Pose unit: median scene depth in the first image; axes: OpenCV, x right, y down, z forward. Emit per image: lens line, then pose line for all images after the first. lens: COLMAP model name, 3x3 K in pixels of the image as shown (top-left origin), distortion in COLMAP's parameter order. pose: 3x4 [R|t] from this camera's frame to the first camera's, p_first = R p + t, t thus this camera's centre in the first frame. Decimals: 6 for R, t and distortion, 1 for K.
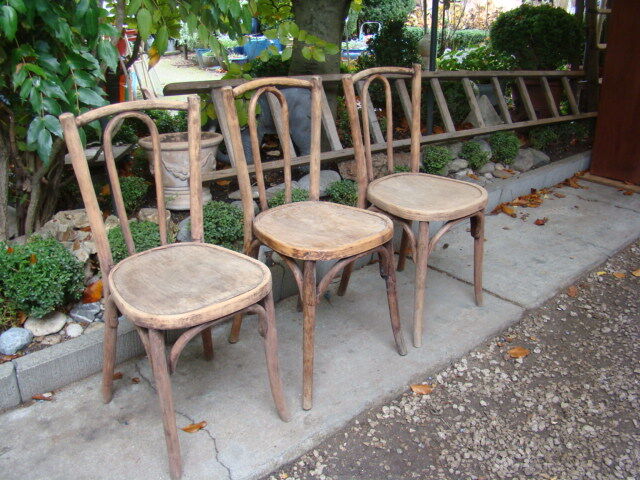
lens RADIAL K [[594.6, 0, 314.3], [0, 594.6, 237.2], [0, 0, 1]] dist [-0.132076, 0.000000]
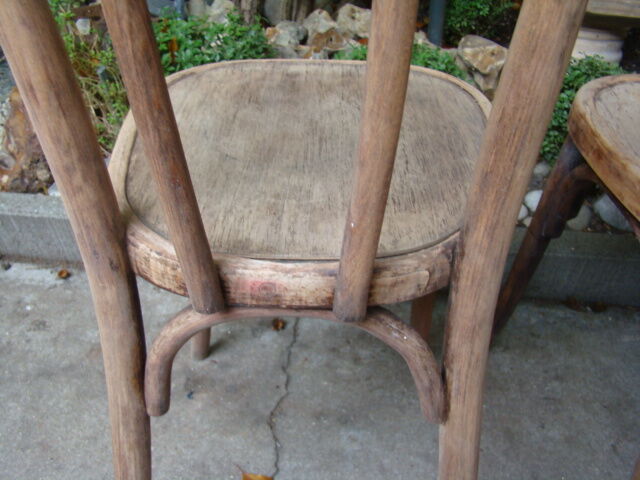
lens RADIAL K [[594.6, 0, 319.9], [0, 594.6, 244.4], [0, 0, 1]] dist [-0.132076, 0.000000]
pose [[0.678763, 0.444079, -0.584871, 0.009527], [-0.295886, 0.894312, 0.335644, -0.017700], [0.672110, -0.054768, 0.738423, 0.633175]]
